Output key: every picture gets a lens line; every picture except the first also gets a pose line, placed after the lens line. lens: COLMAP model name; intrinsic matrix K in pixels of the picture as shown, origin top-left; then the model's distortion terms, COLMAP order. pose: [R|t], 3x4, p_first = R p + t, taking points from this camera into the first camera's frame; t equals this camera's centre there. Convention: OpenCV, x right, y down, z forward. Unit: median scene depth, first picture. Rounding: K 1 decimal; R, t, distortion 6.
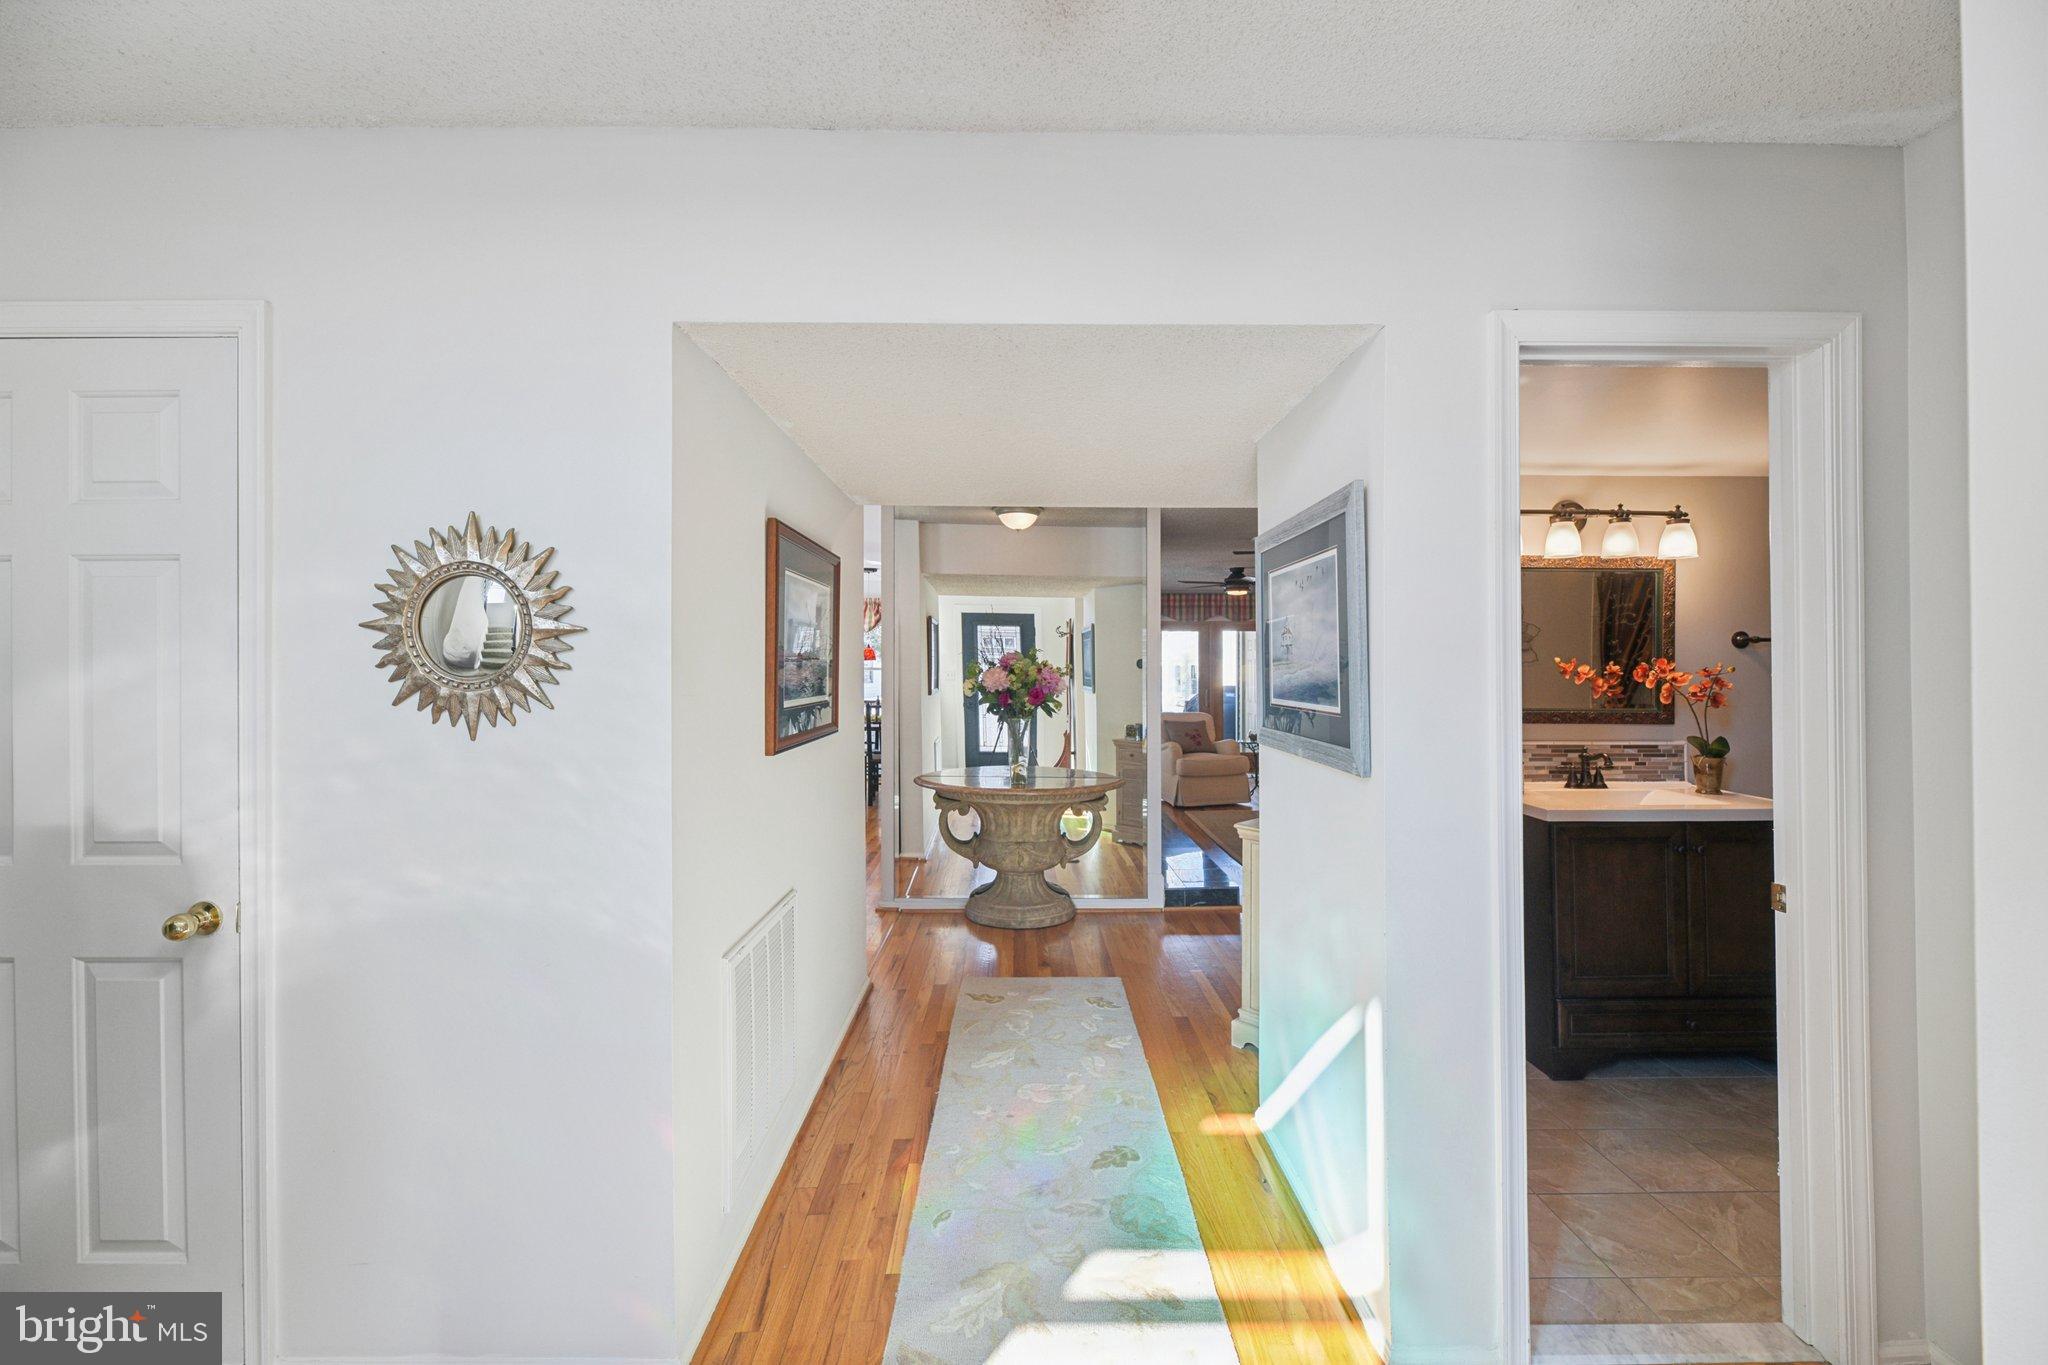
lens RADIAL K [[829.1, 0, 1047.5], [0, 829.1, 652.0], [0, 0, 1]] dist [0.000509, -0.002773]
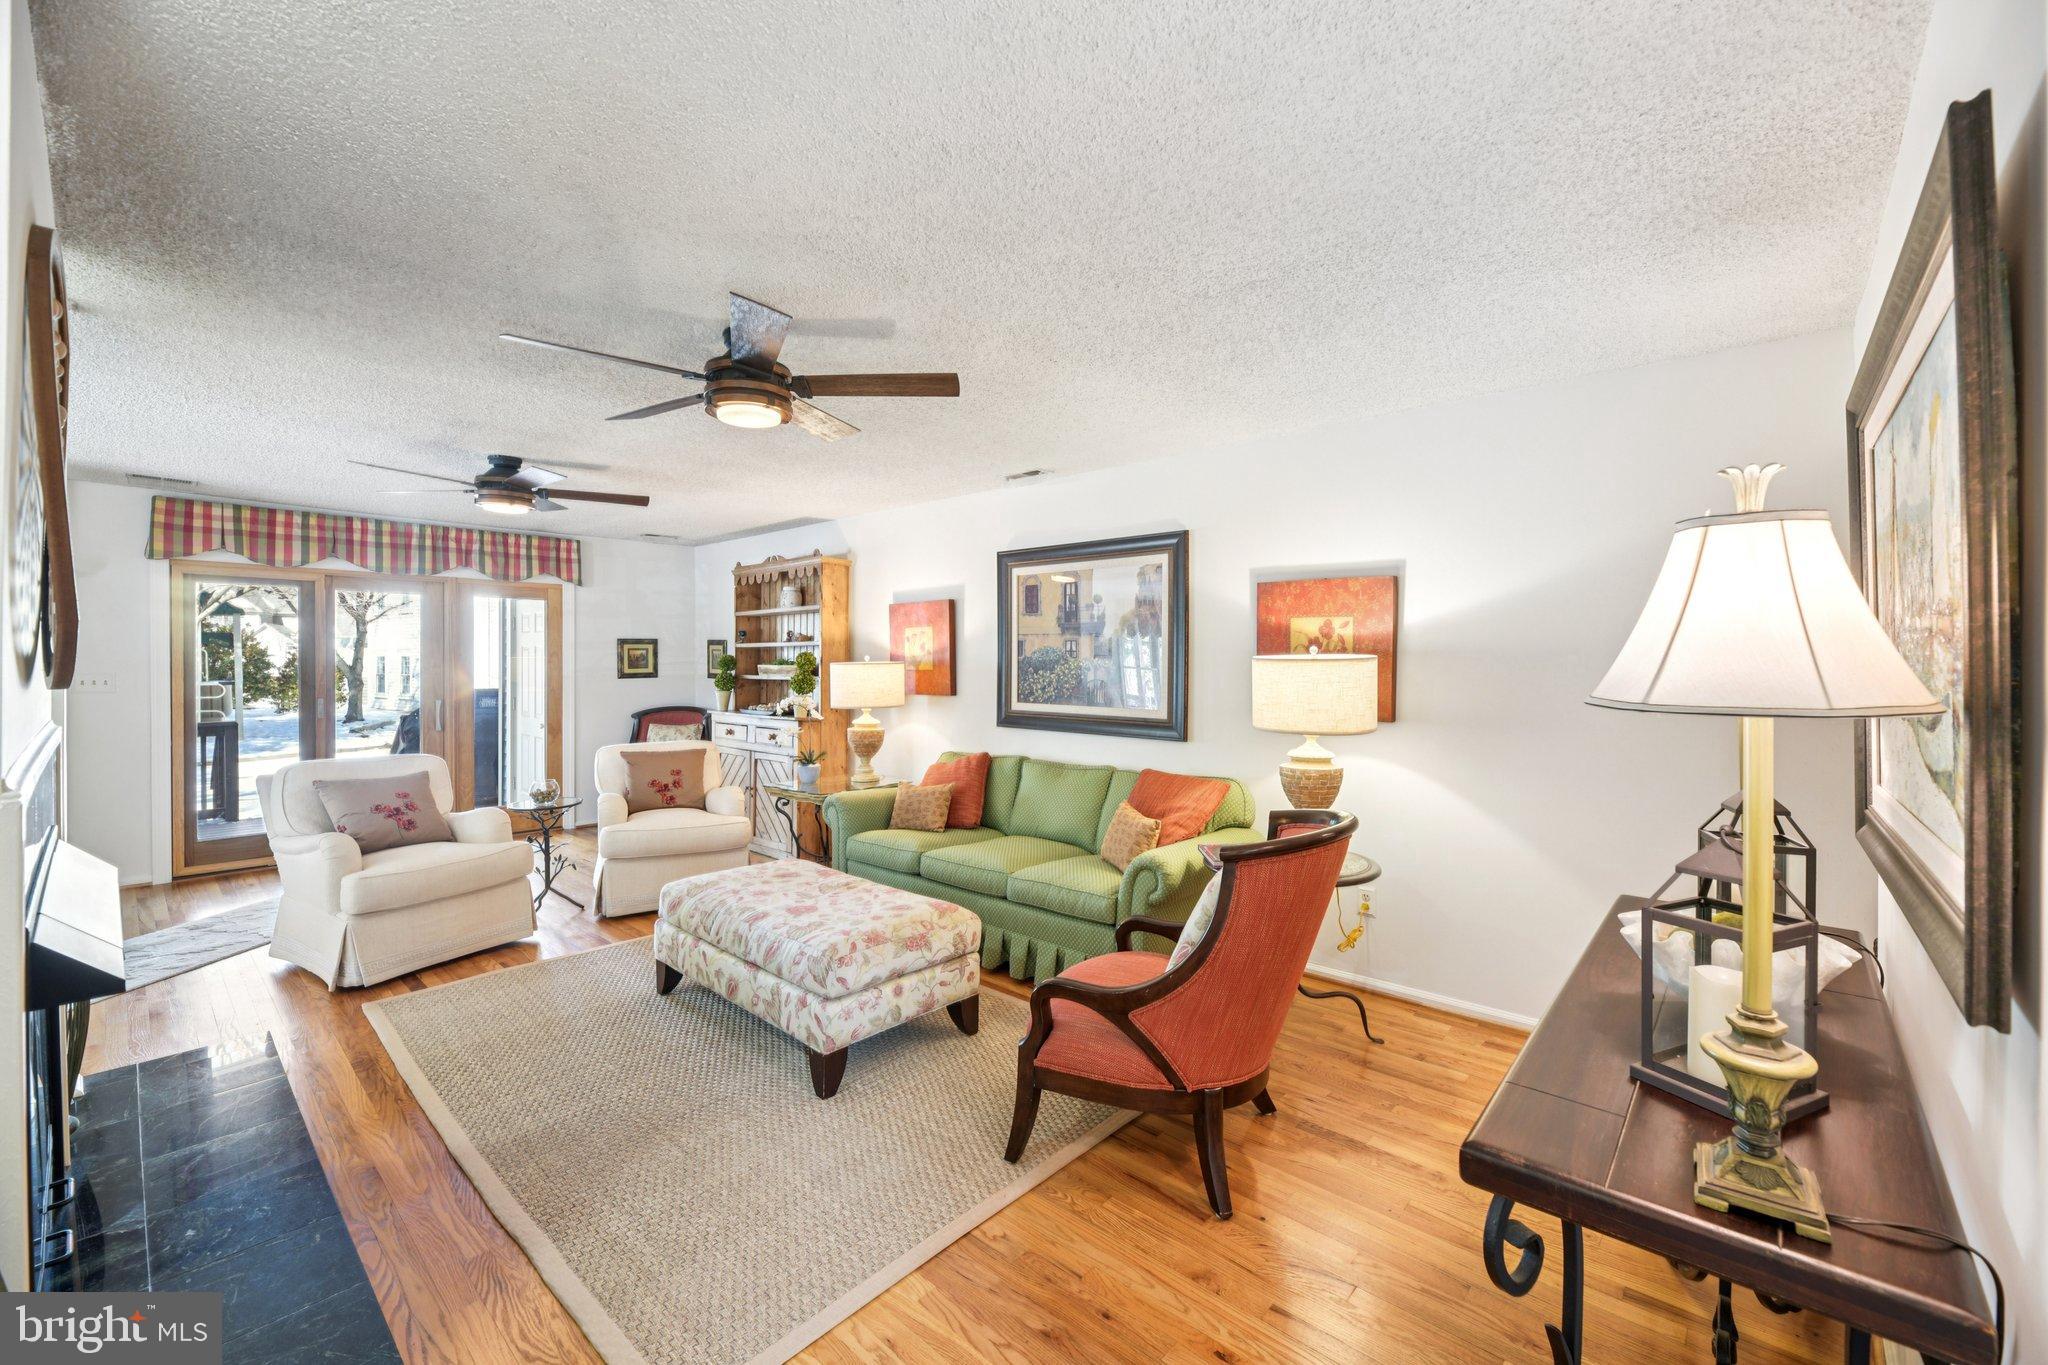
lens RADIAL K [[829.1, 0, 1030.8], [0, 829.1, 665.7], [0, 0, 1]] dist [0.000509, -0.002773]
pose [[0.695069, -0.001061, 0.718942, 0.216961], [-0.017118, 0.999691, 0.018025, 0.018280], [-0.718739, -0.024835, 0.694836, 1.030680]]
